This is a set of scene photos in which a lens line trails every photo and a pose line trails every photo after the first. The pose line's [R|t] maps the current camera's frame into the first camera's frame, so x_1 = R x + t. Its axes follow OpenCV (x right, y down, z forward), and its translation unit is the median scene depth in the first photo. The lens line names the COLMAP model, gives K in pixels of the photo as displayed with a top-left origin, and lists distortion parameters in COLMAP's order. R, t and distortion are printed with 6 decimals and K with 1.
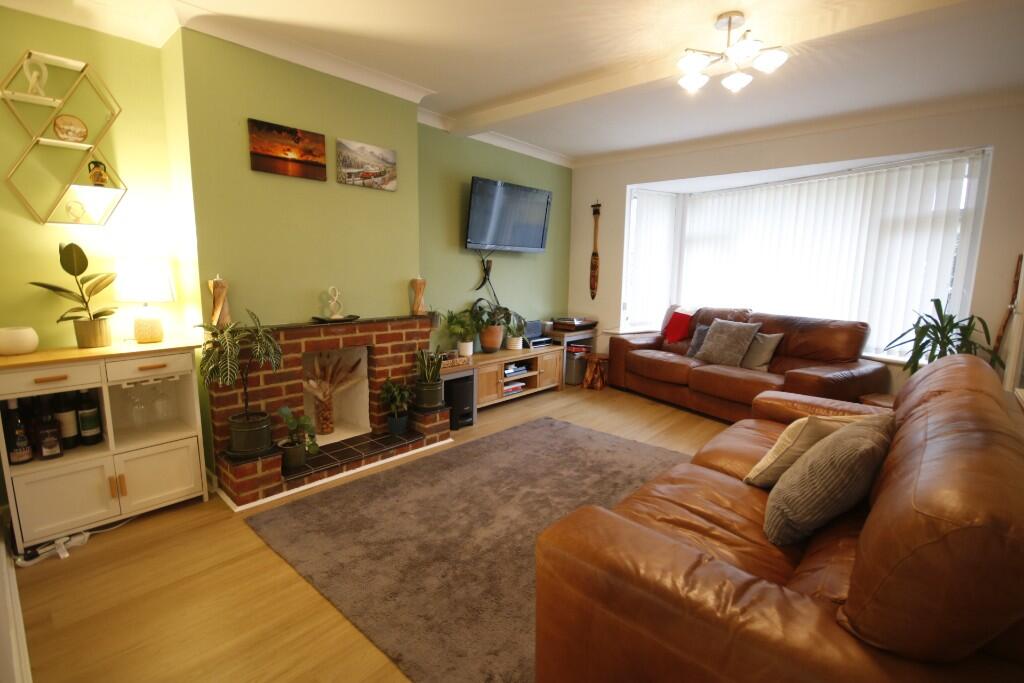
lens RADIAL K [[471.0, 0, 516.7], [0, 471.0, 340.2], [0, 0, 1]] dist [0.001982, -0.006640]
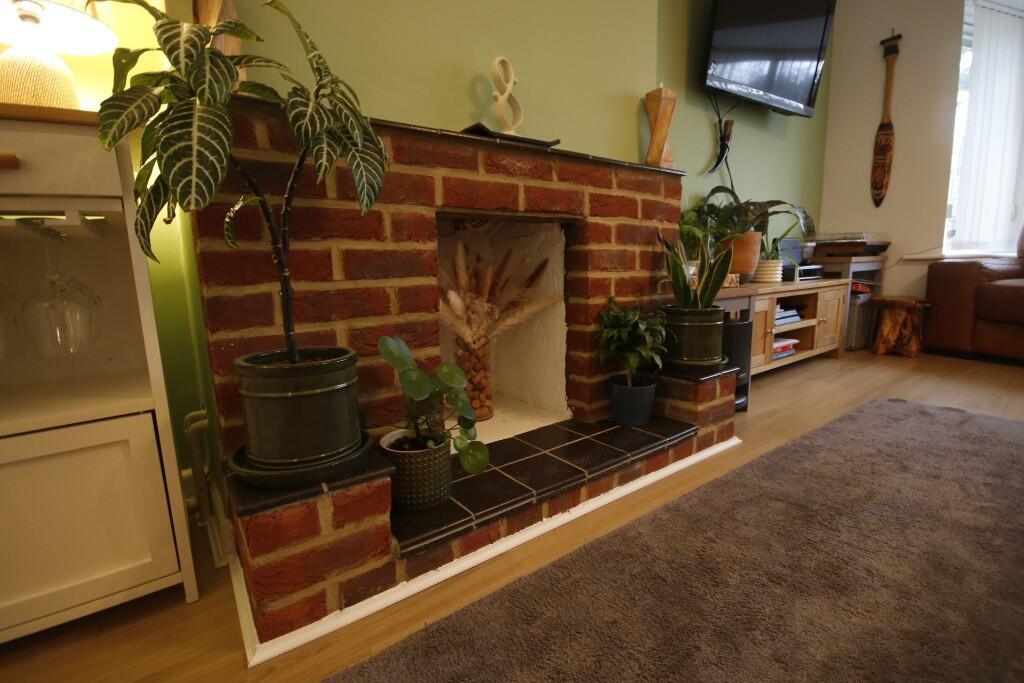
lens RADIAL K [[471.0, 0, 516.7], [0, 471.0, 340.2], [0, 0, 1]] dist [0.001982, -0.006640]
pose [[0.978313, -0.011638, -0.206806, -0.269593], [0.014181, 0.999841, 0.010819, 0.114620], [0.206647, -0.013517, 0.978322, 0.547431]]
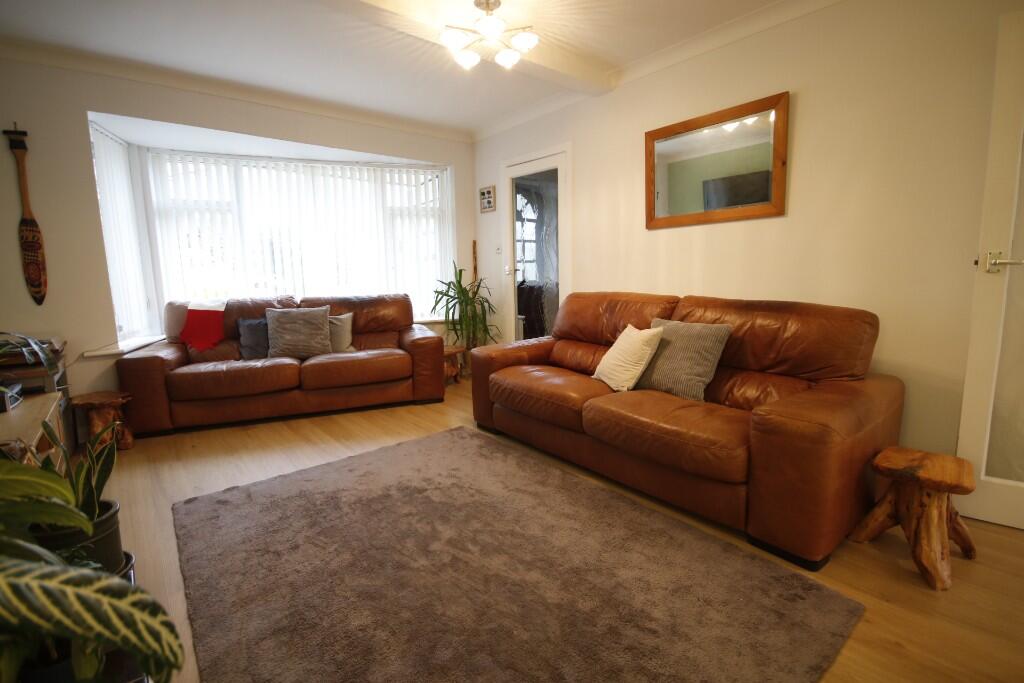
lens RADIAL K [[471.0, 0, 516.7], [0, 471.0, 340.2], [0, 0, 1]] dist [0.001982, -0.006640]
pose [[0.165910, -0.159356, 0.973180, -0.481365], [0.170766, 0.976591, 0.130802, -0.036583], [-0.971243, 0.144485, 0.189239, 0.598042]]
